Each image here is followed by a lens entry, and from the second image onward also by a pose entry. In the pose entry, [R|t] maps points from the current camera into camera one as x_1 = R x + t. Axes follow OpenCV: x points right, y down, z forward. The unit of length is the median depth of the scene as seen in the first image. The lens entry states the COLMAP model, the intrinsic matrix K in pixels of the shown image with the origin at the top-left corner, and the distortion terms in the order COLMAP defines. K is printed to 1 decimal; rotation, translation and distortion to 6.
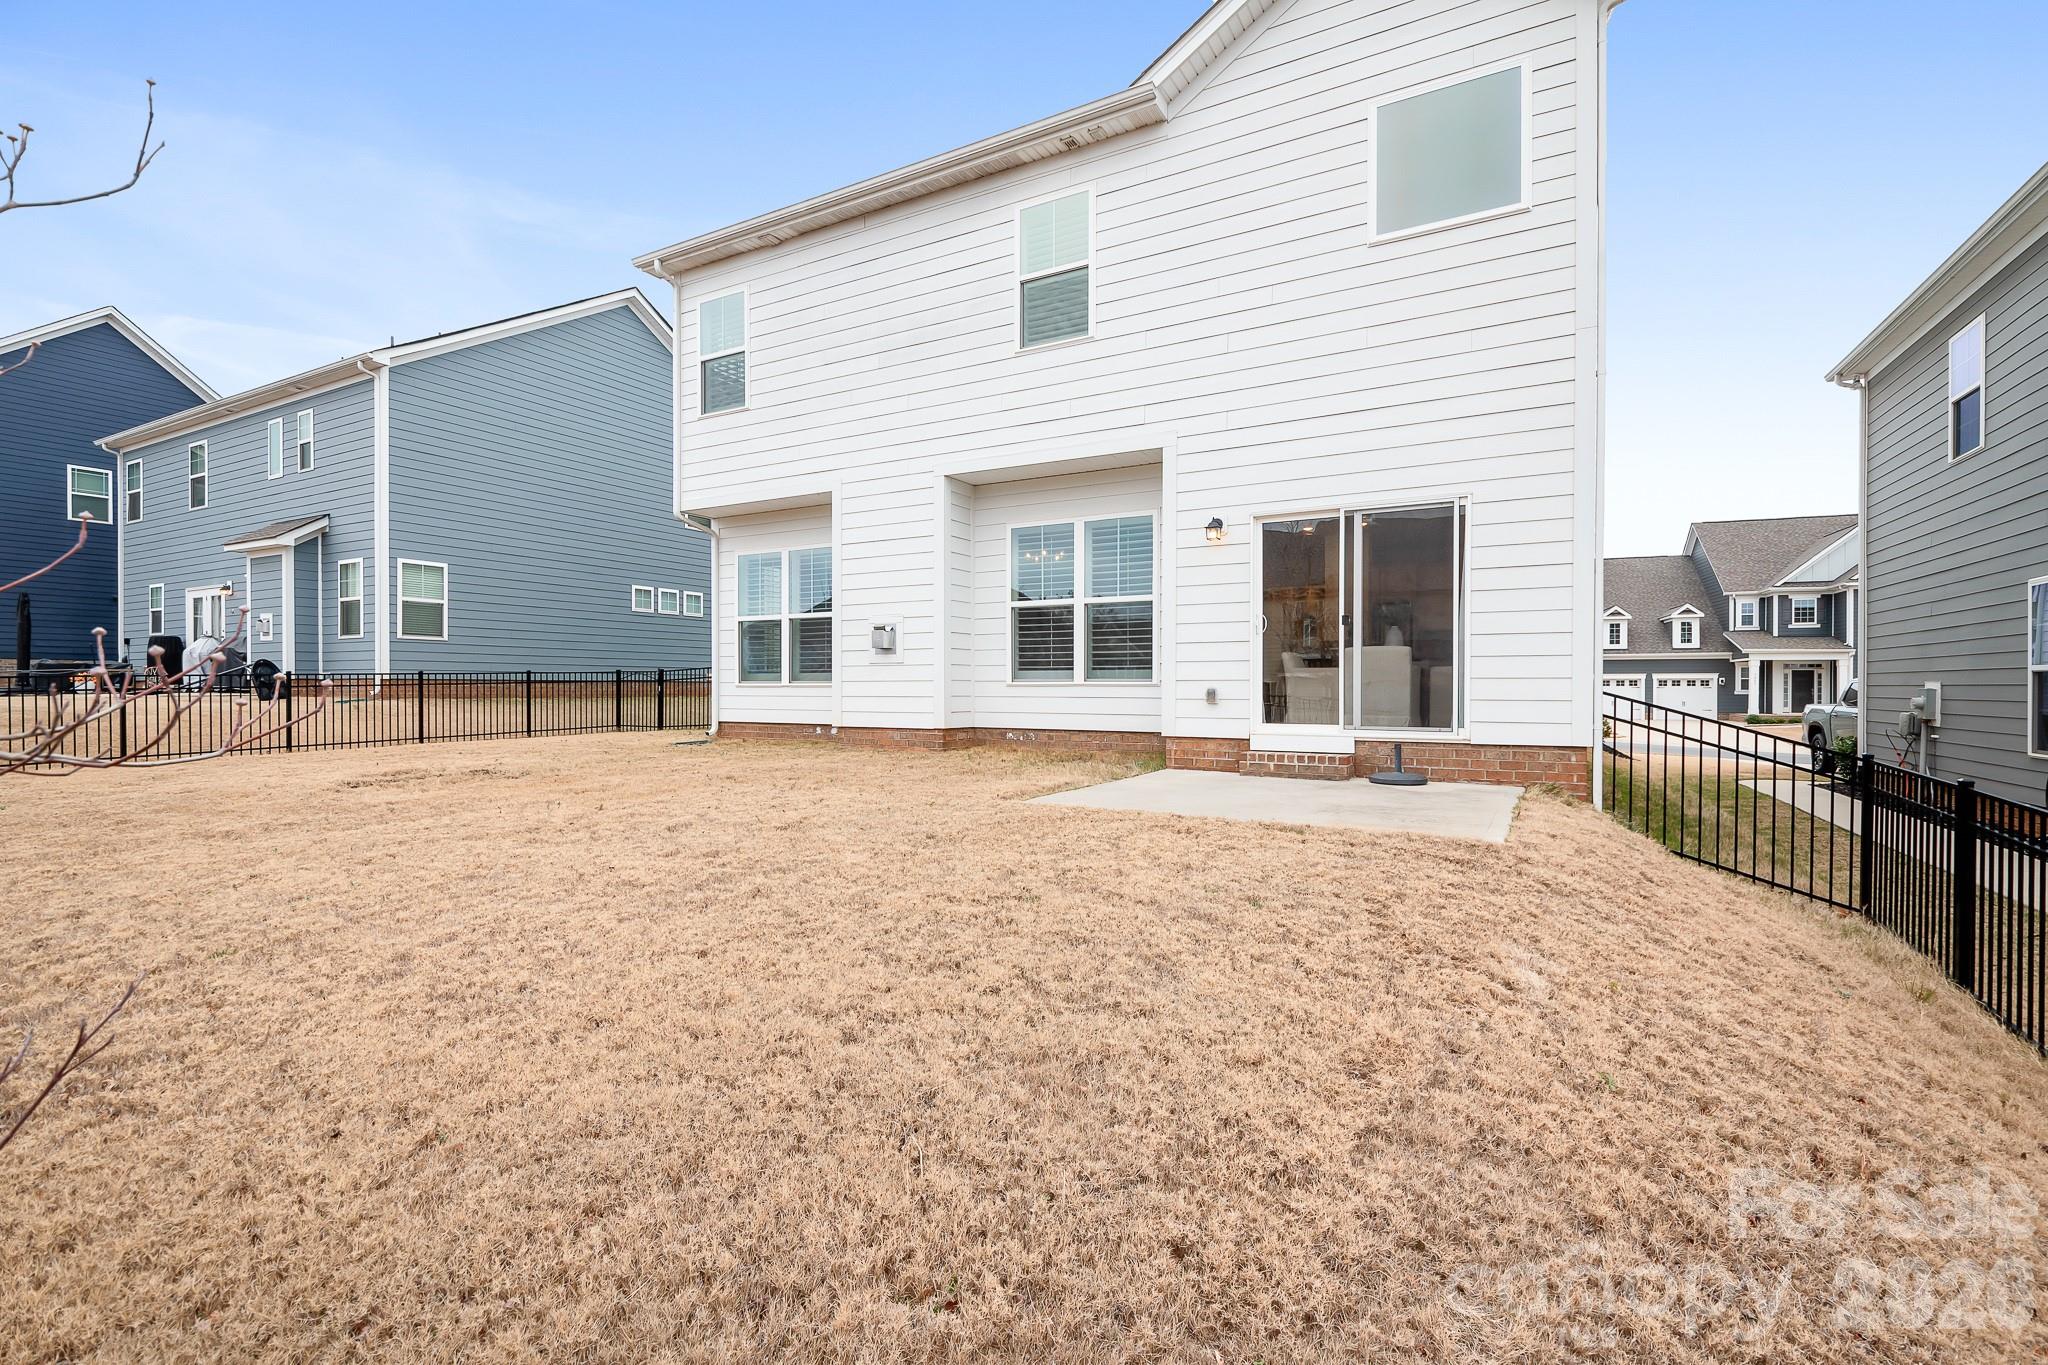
lens RADIAL K [[987.5, 0, 1016.7], [0, 987.5, 701.8], [0, 0, 1]] dist [0.005033, 0.000343]
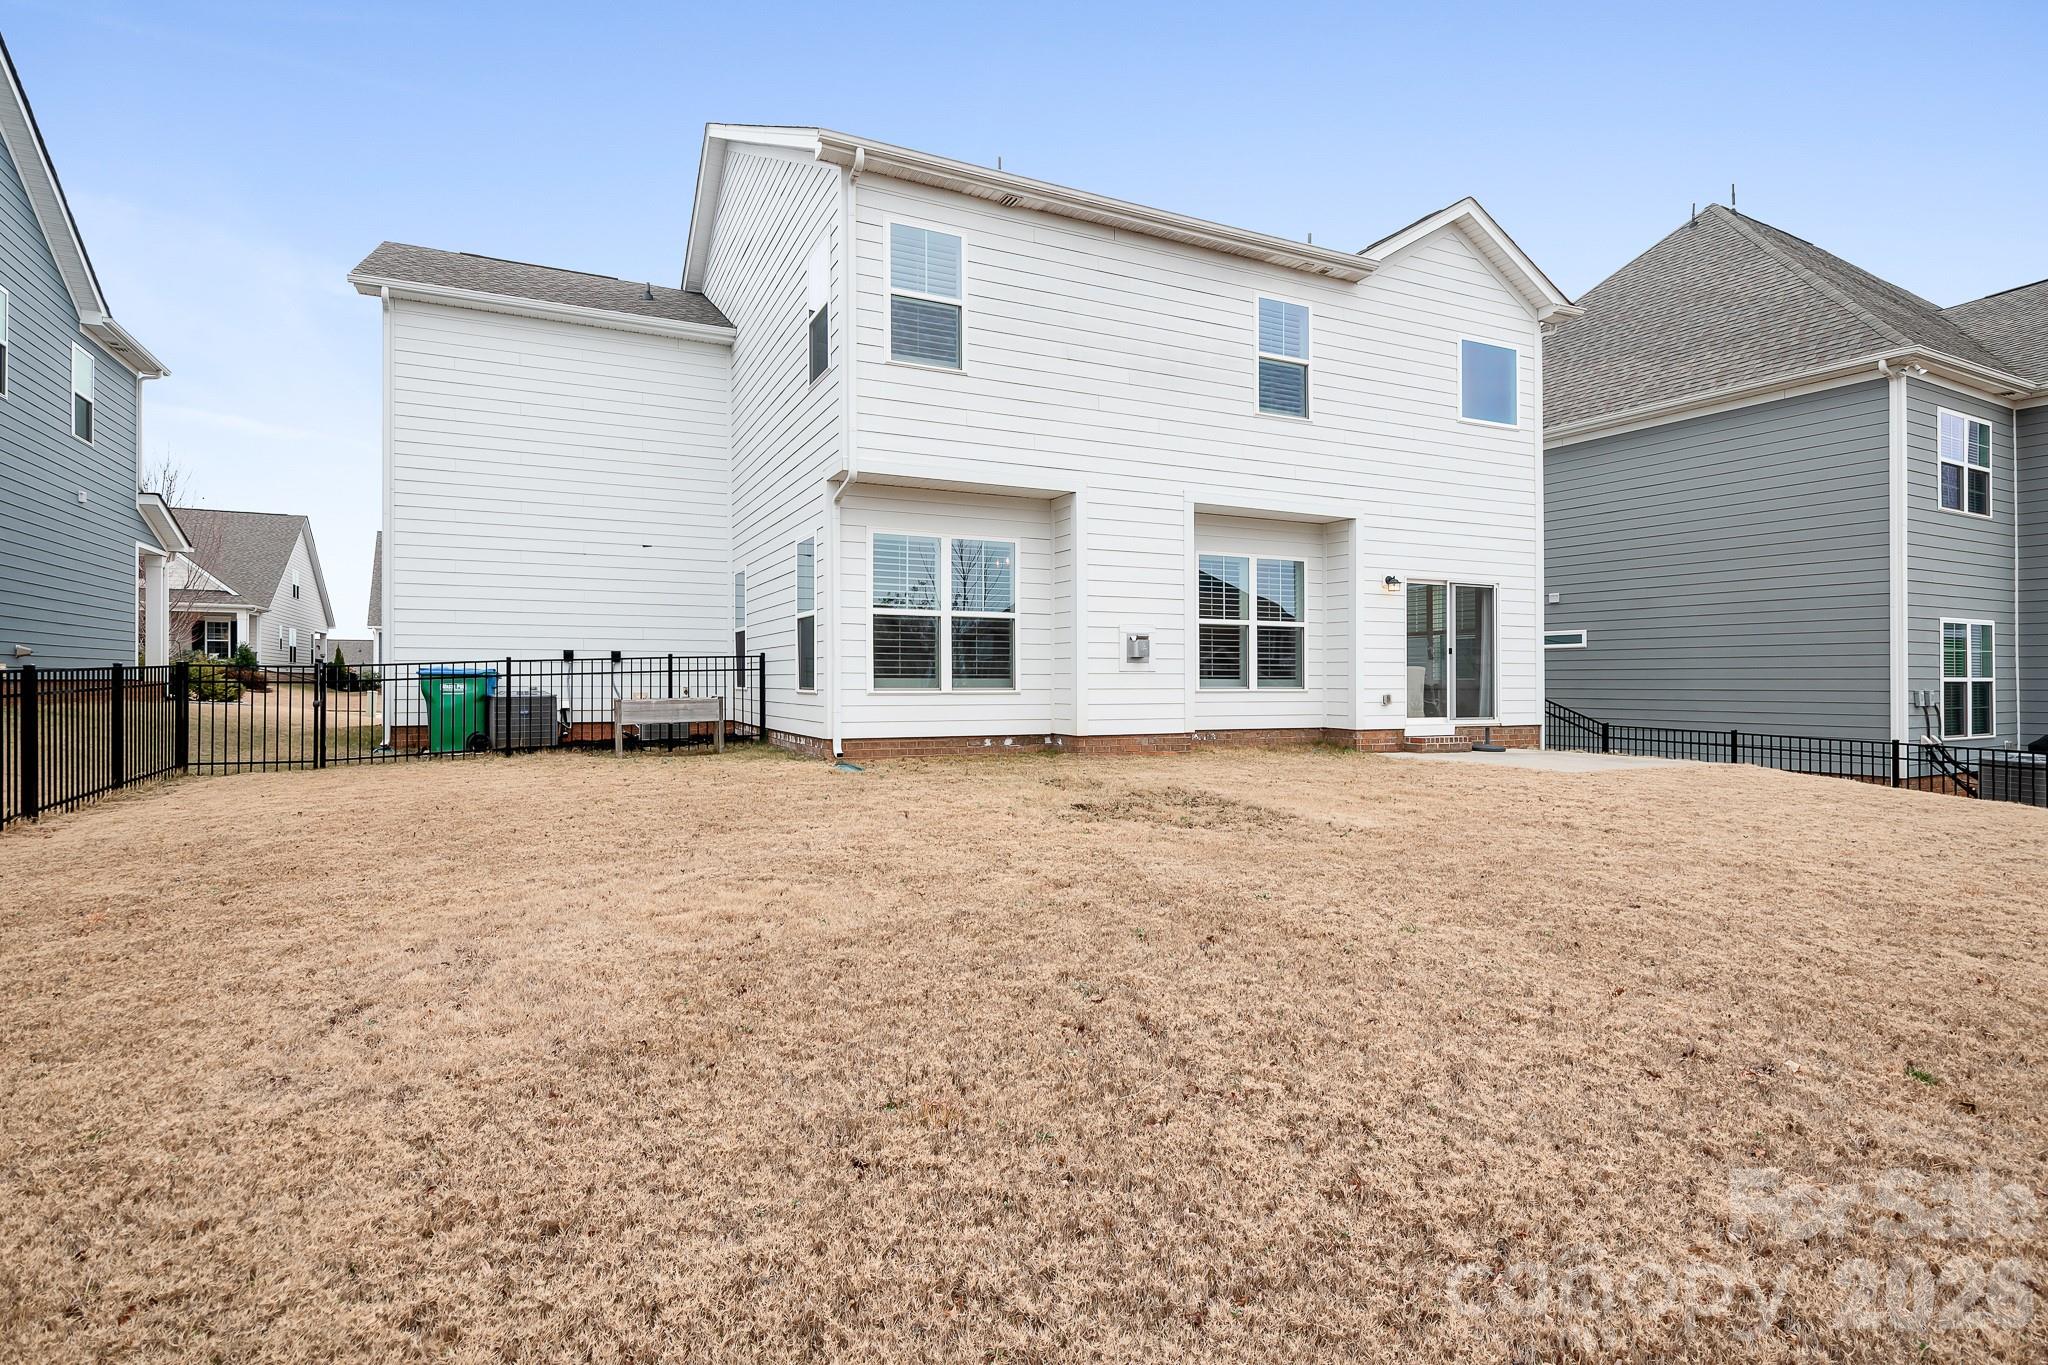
lens RADIAL K [[1014.4, 0, 1015.1], [0, 1014.4, 690.9], [0, 0, 1]] dist [0.009915, -0.000330]
pose [[0.556348, 0.002739, 0.830945, -1.167589], [0.016015, 0.999773, -0.014018, -0.005741], [-0.830795, 0.021107, 0.556178, 0.559166]]
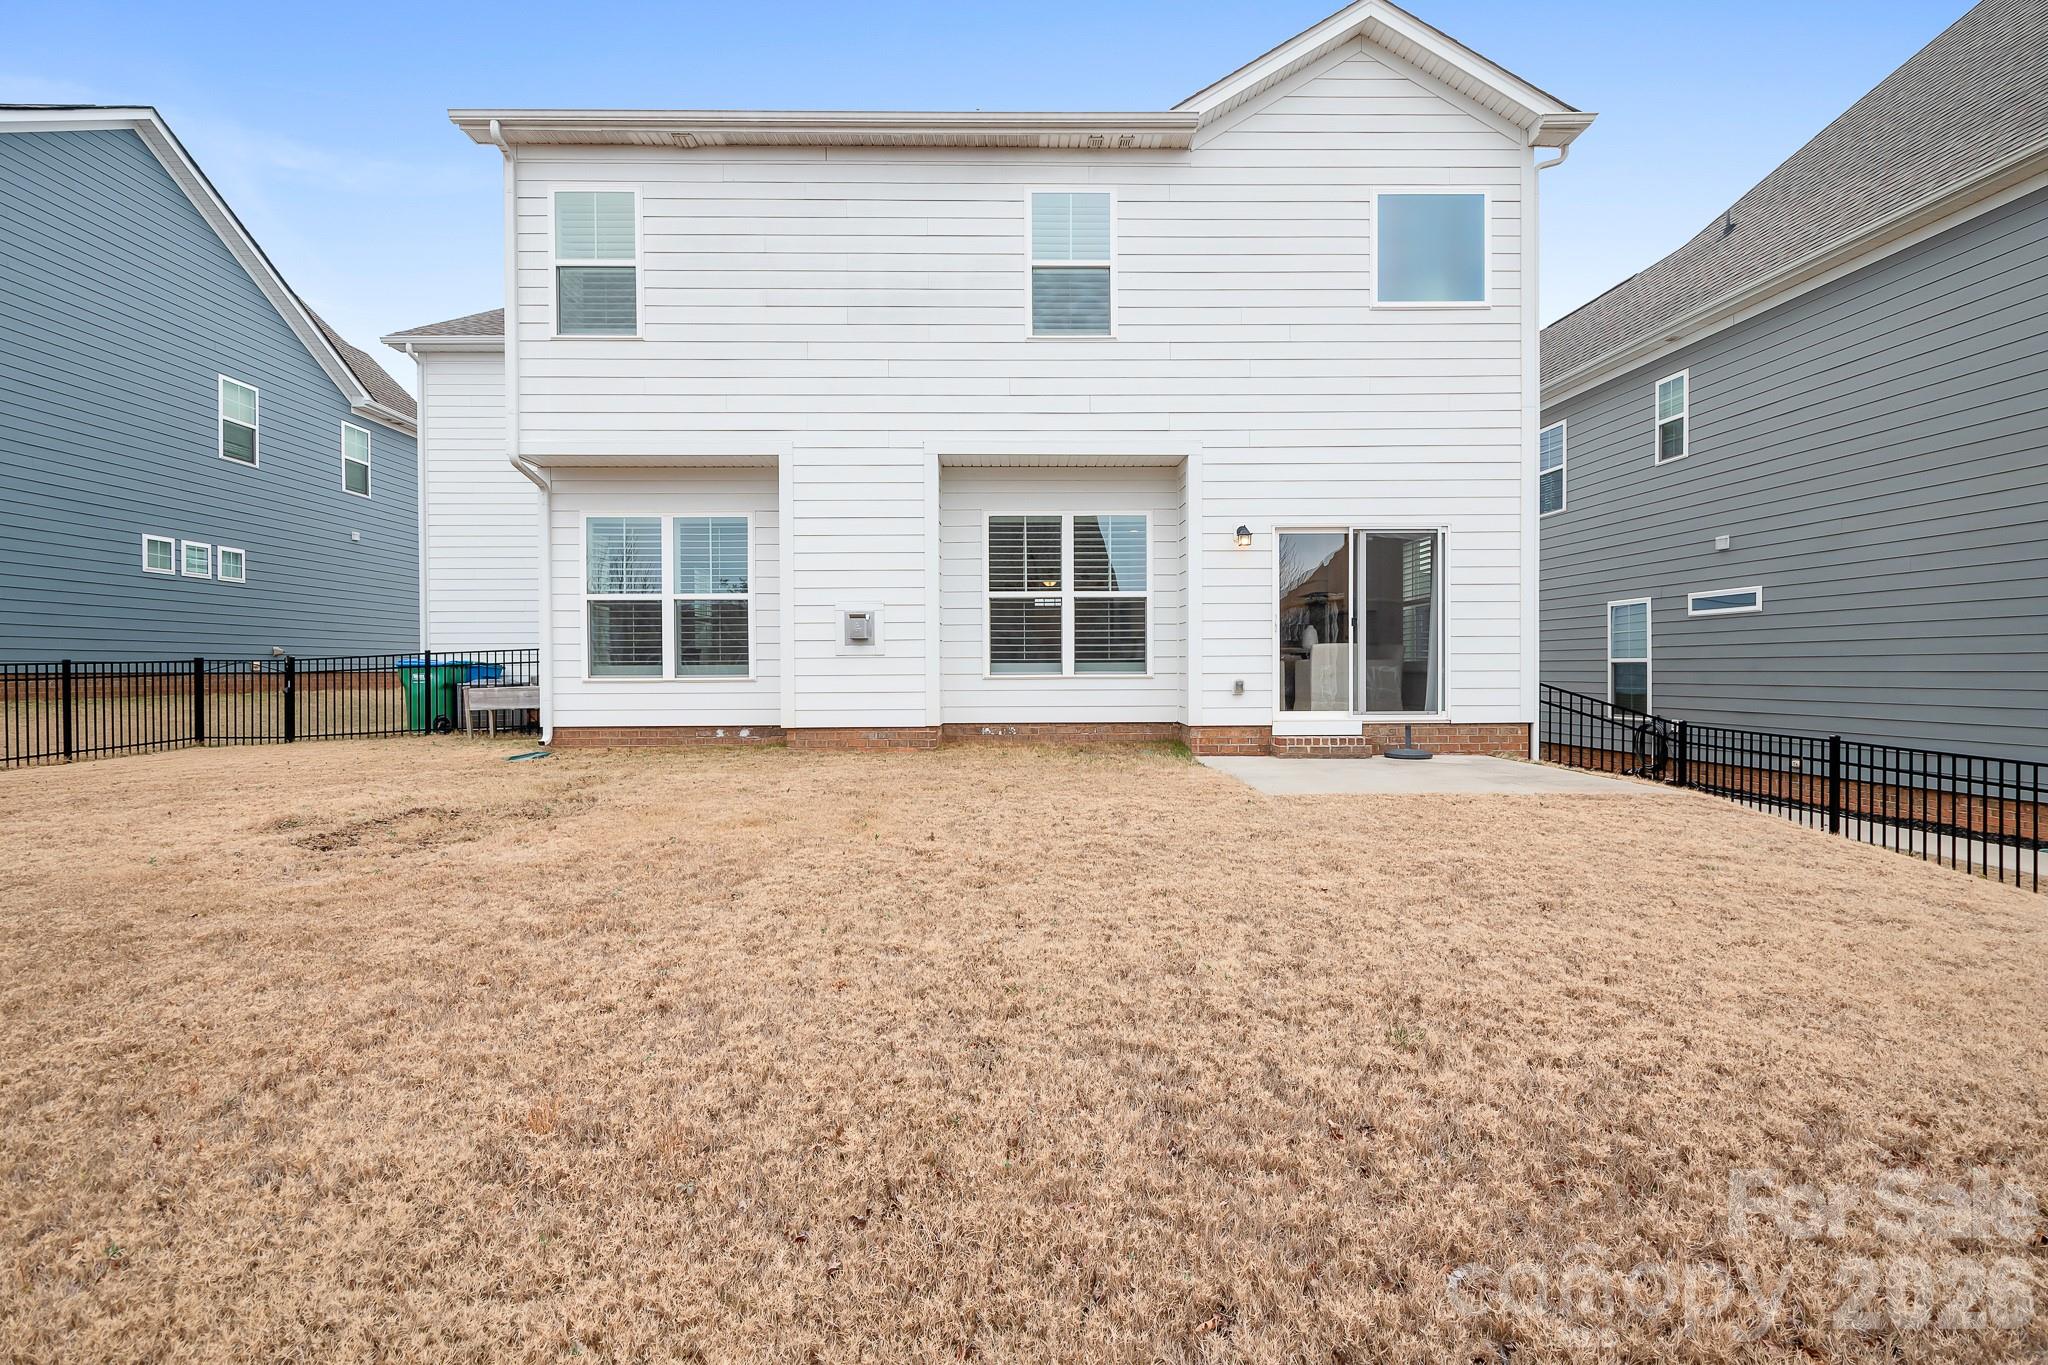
lens RADIAL K [[987.5, 0, 1038.5], [0, 987.5, 697.6], [0, 0, 1]] dist [0.005033, 0.000343]
pose [[0.849050, -0.012279, 0.528170, -0.505788], [0.012521, 0.999917, 0.003118, -0.000850], [-0.528164, 0.003966, 0.849133, 0.164868]]
